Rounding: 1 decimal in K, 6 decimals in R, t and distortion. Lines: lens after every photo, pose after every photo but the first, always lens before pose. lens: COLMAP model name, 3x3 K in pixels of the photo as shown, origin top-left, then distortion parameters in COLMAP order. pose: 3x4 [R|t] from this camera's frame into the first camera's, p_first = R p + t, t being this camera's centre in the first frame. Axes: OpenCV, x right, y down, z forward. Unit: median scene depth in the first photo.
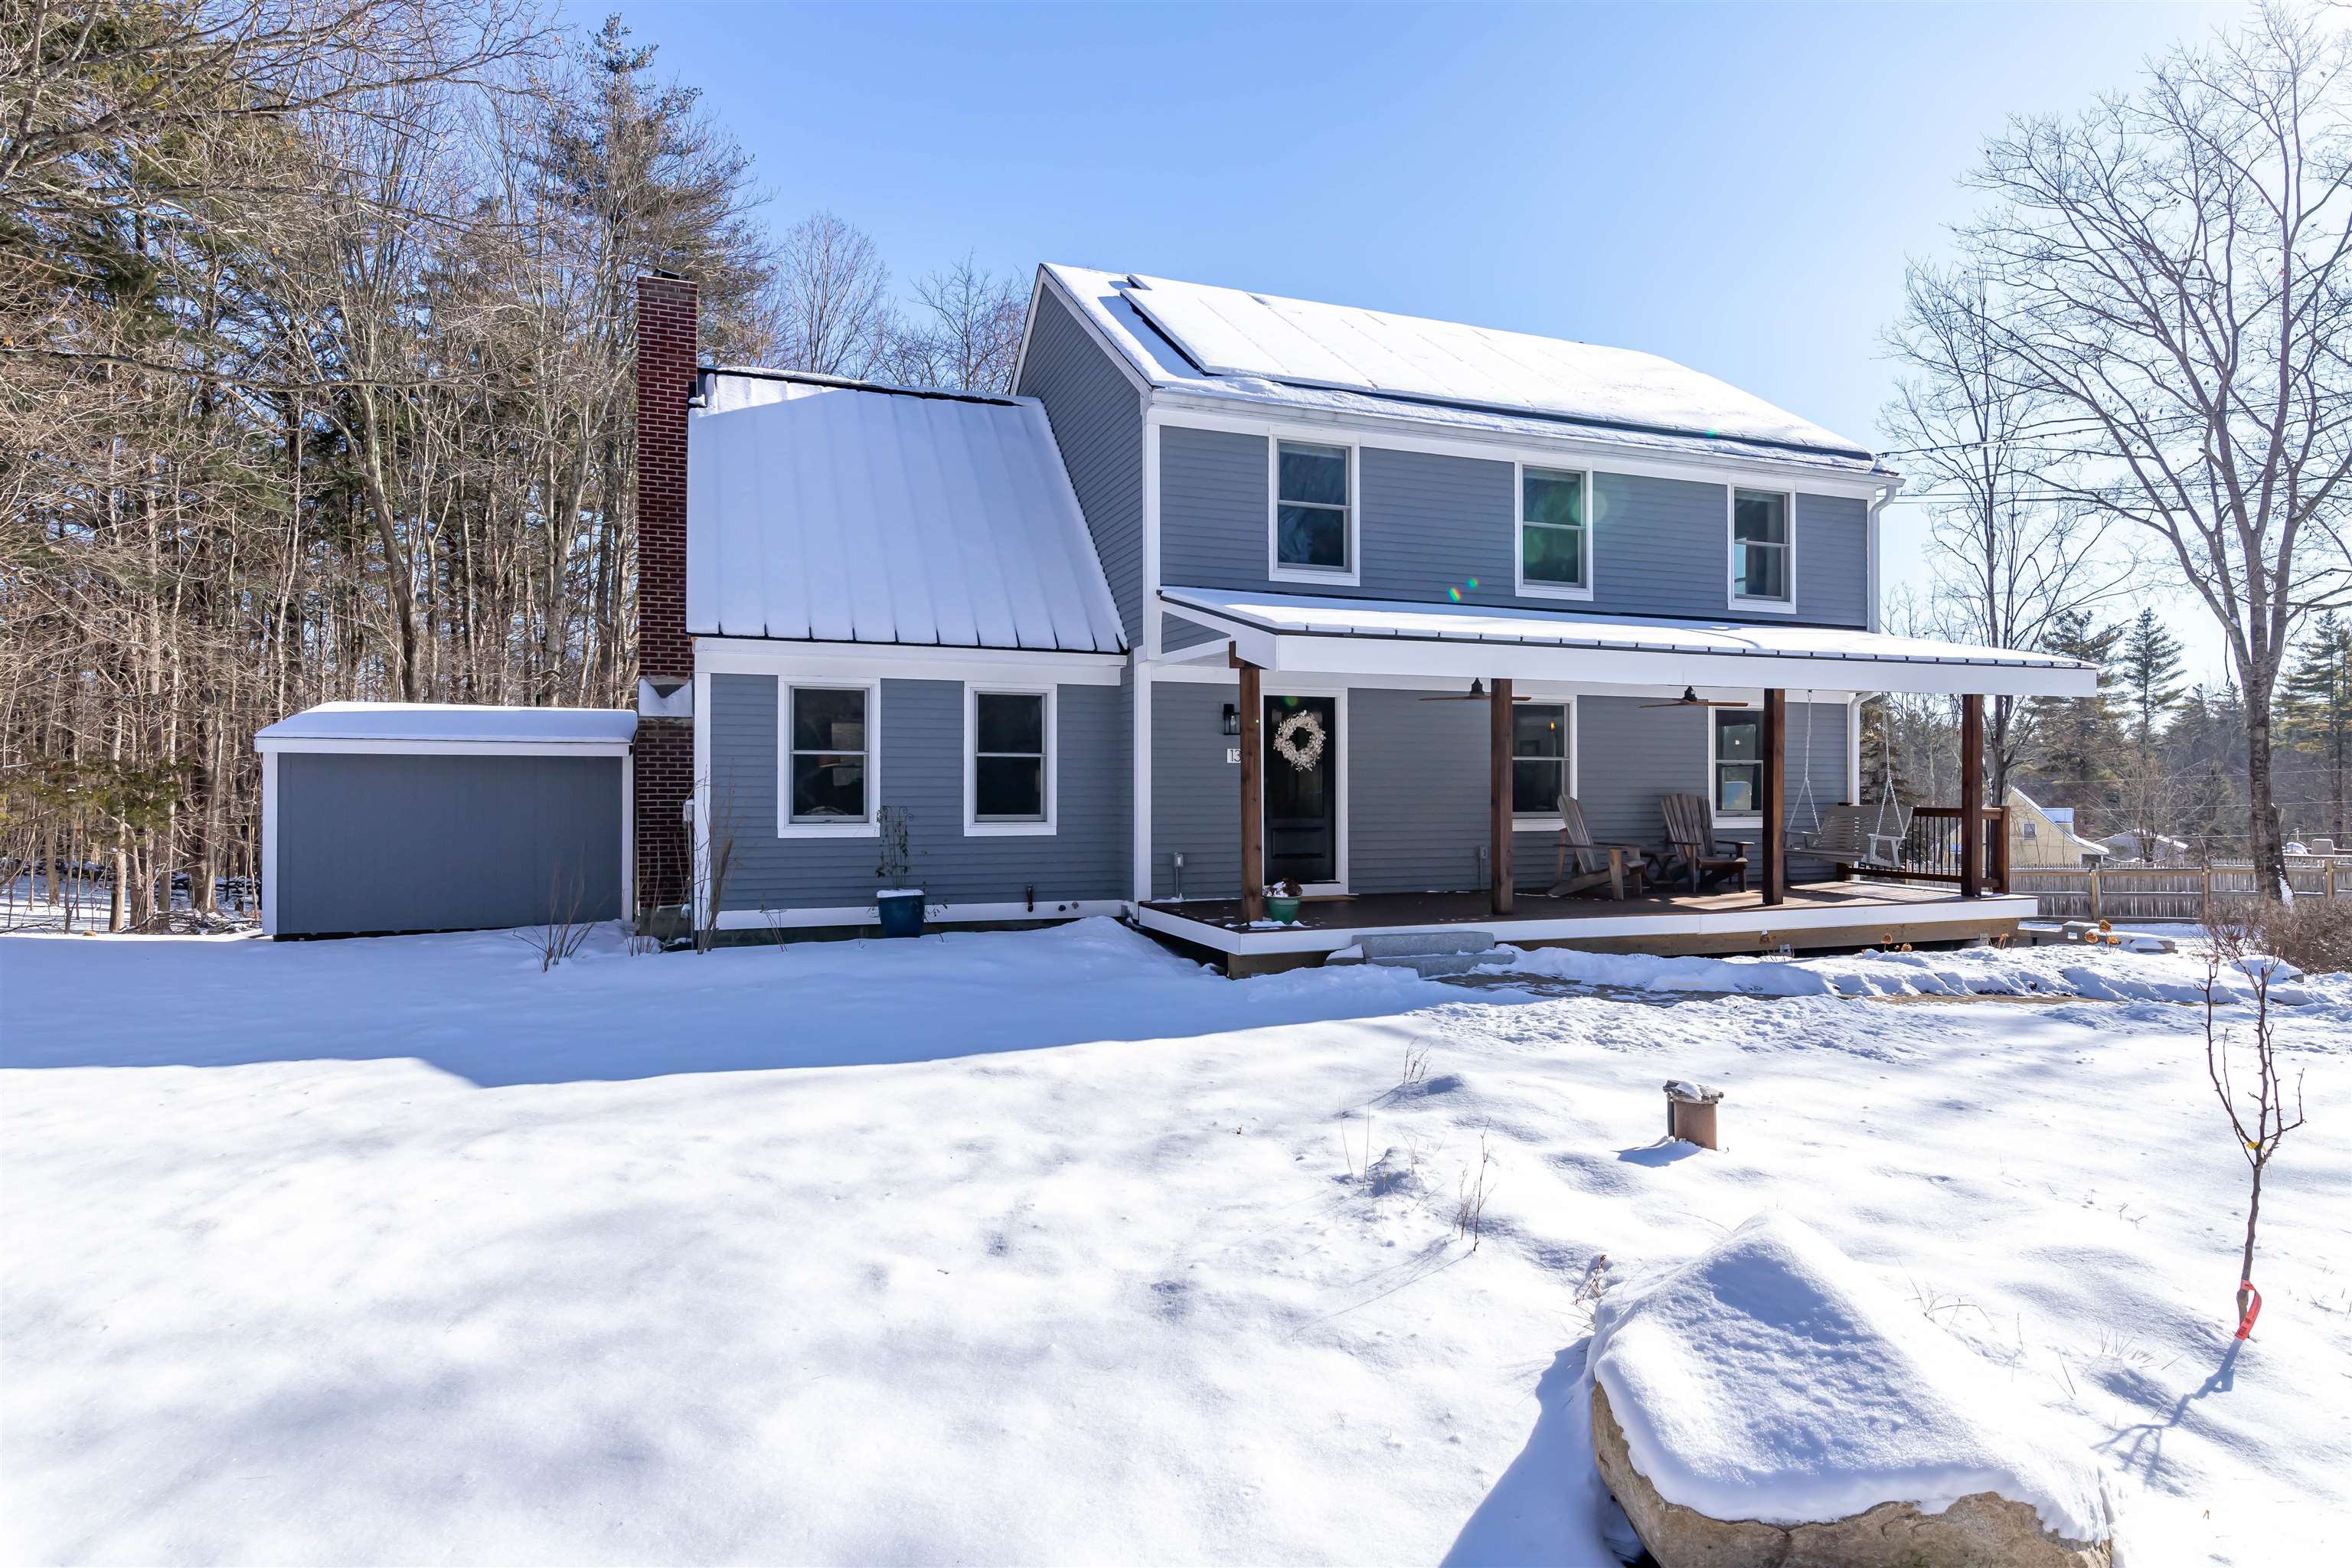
lens RADIAL K [[1276.9, 0, 1176.0], [0, 1276.9, 784.0], [0, 0, 1]] dist [0.017461, -0.000155]
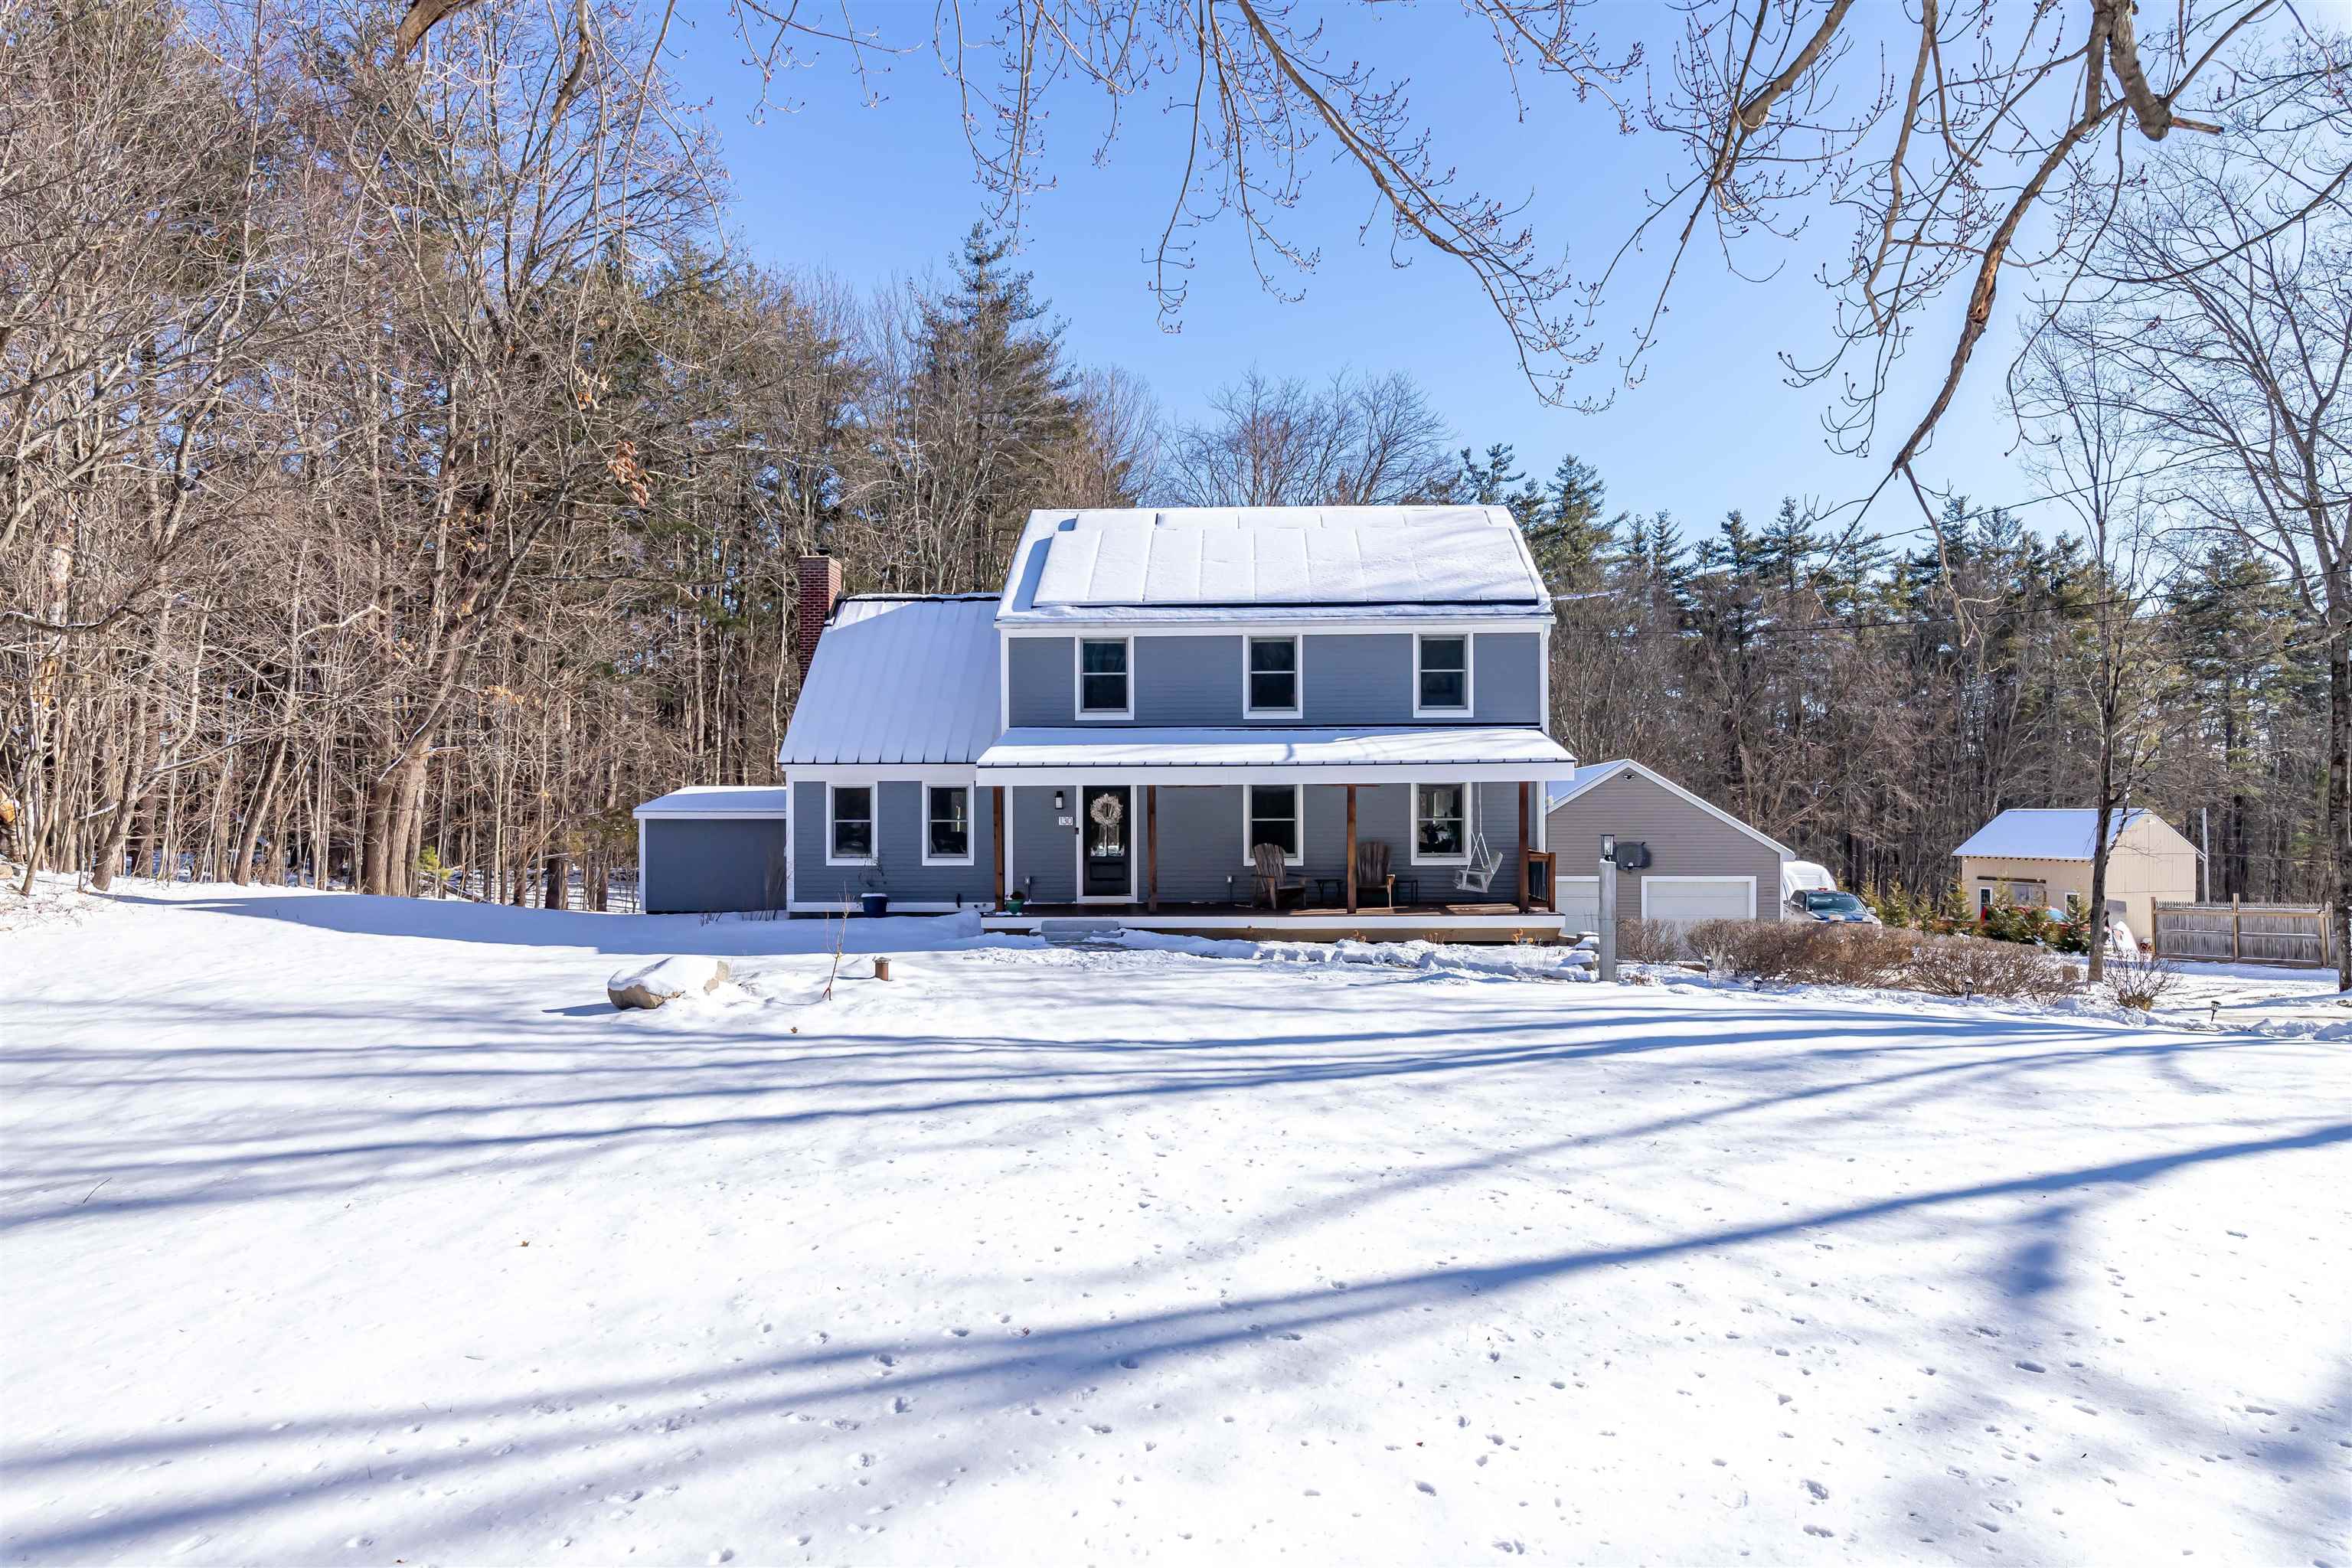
lens RADIAL K [[1388.3, 0, 1191.4], [0, 1388.3, 820.6], [0, 0, 1]] dist [0.002126, 0.000496]
pose [[0.924146, -0.001640, -0.382037, 0.901875], [0.007019, 0.999895, 0.012686, -0.043658], [0.381976, -0.014405, 0.924060, -0.656454]]
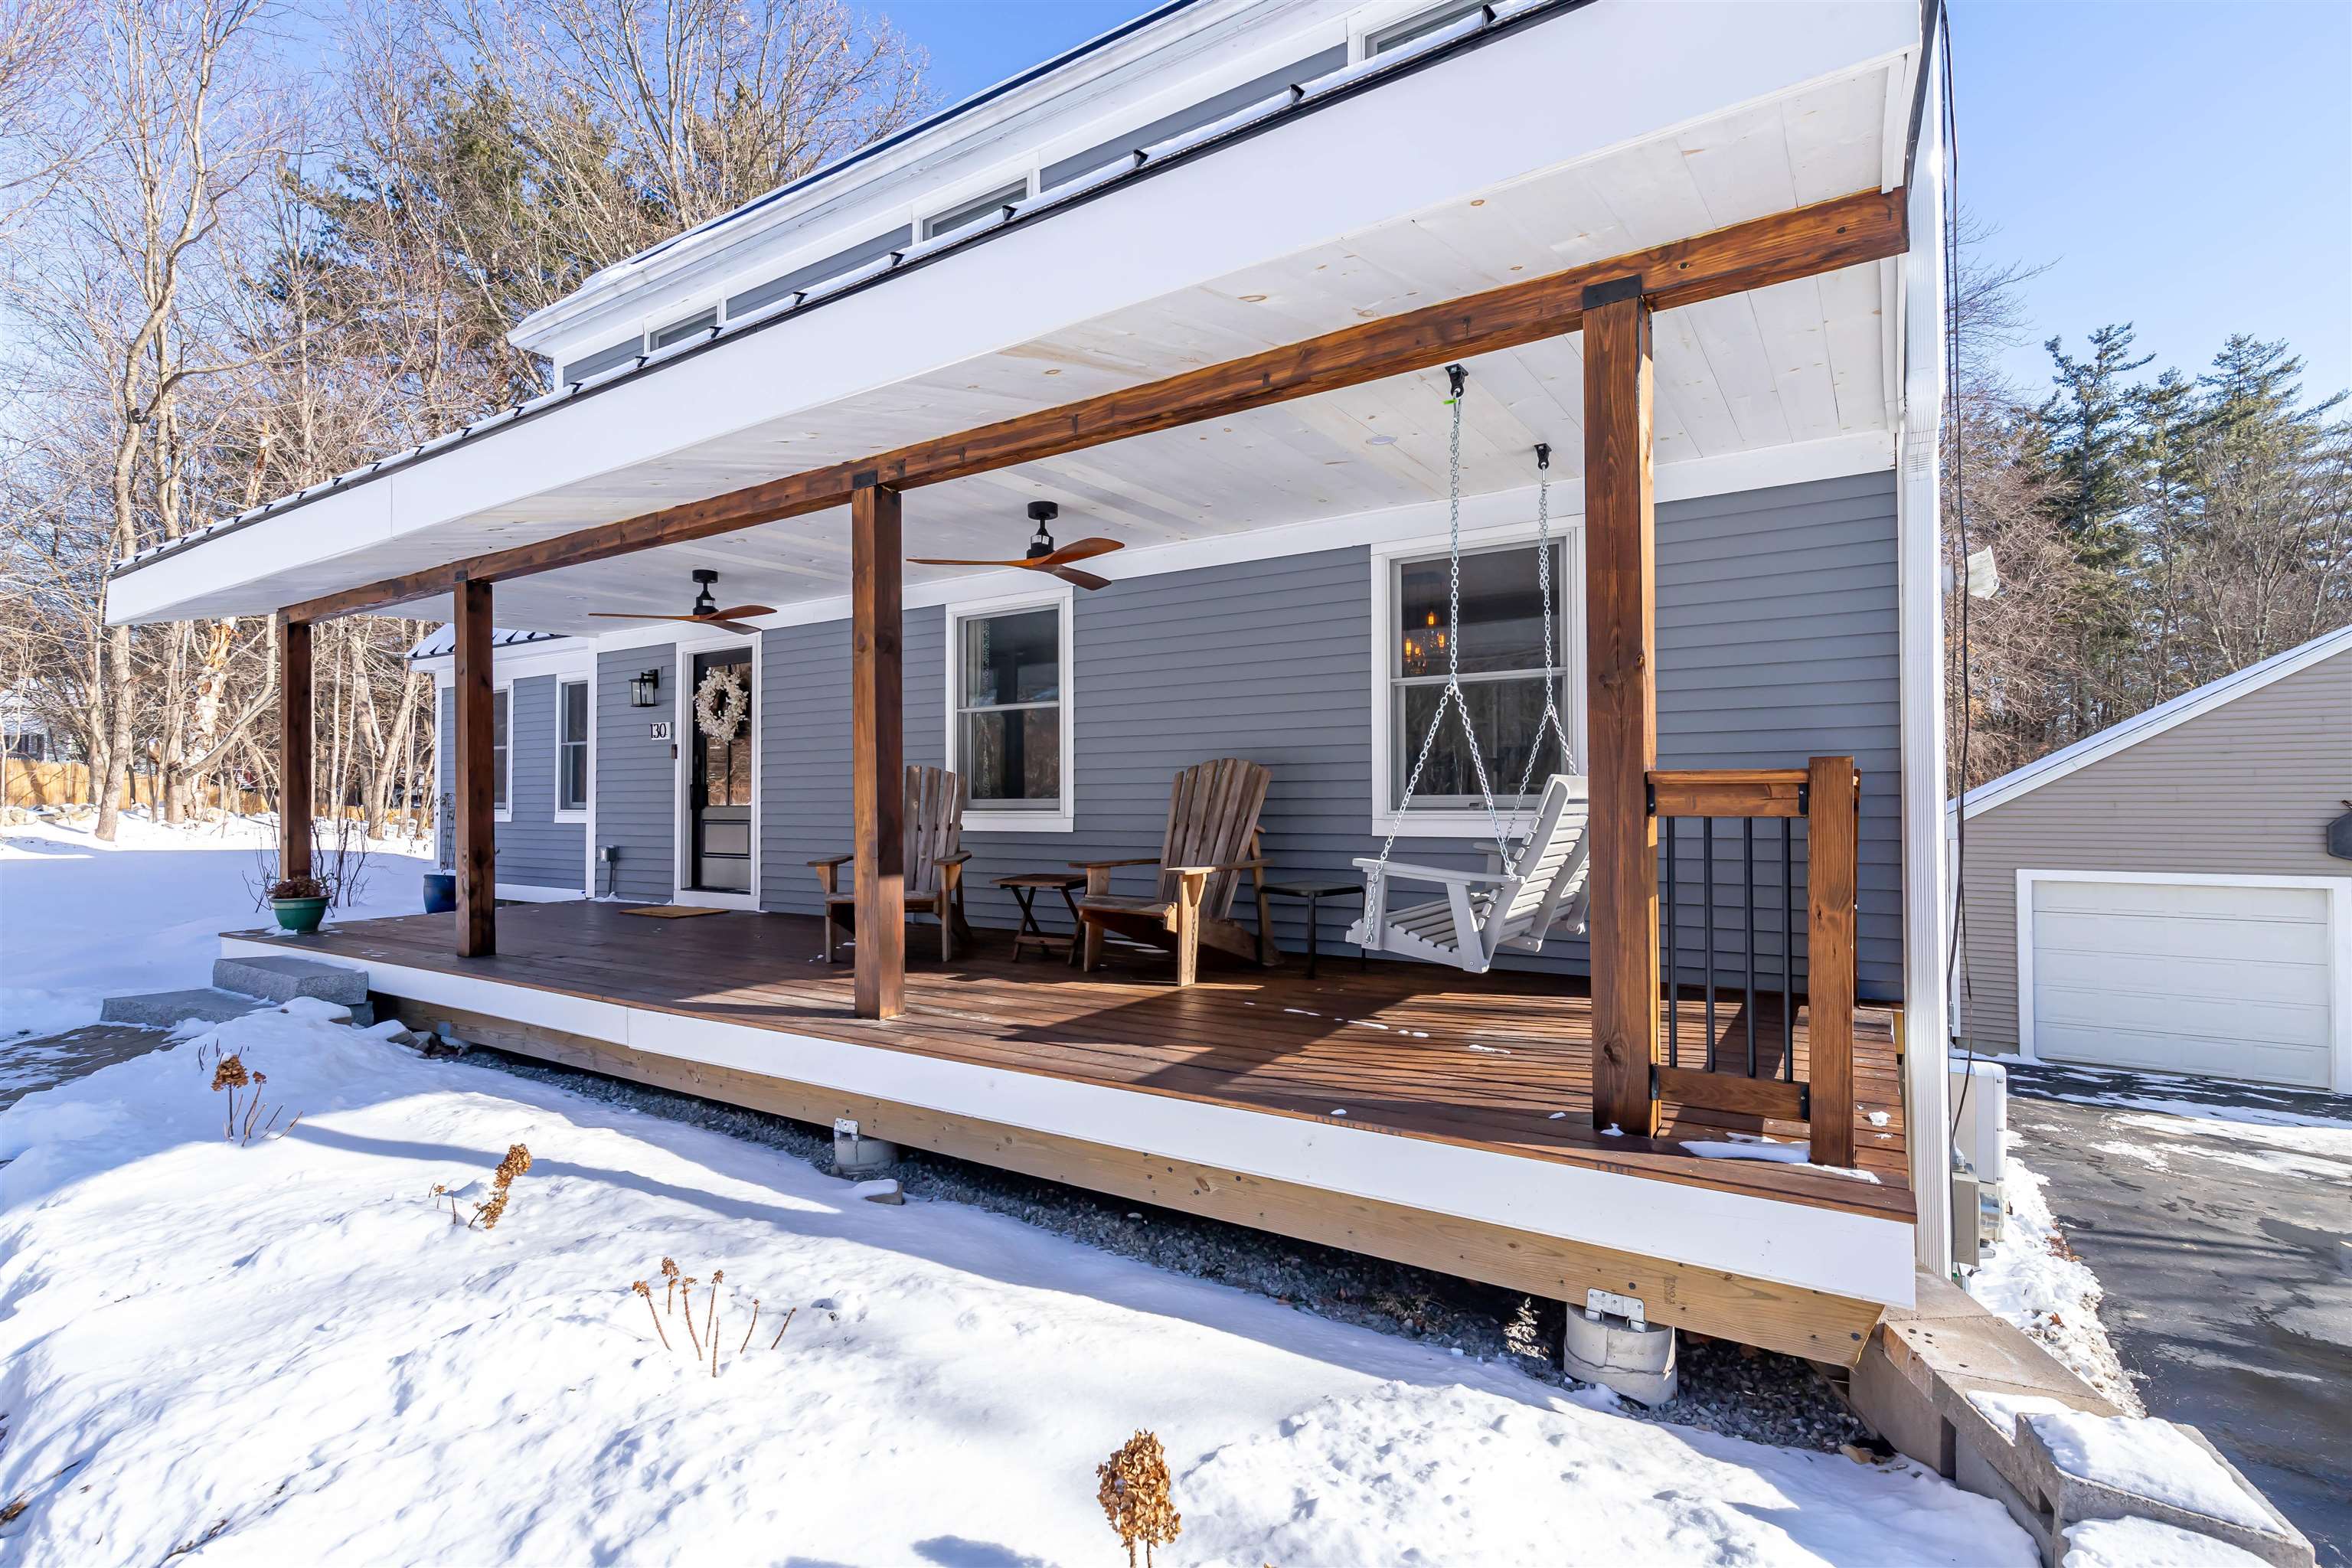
lens RADIAL K [[1063.2, 0, 1176.0], [0, 1063.2, 784.0], [0, 0, 1]] dist [0.007142, 0.000432]
pose [[0.607701, -0.030650, -0.793575, 0.734541], [0.010390, 0.999476, -0.030647, 0.030194], [0.794098, 0.010379, 0.607701, 0.834222]]
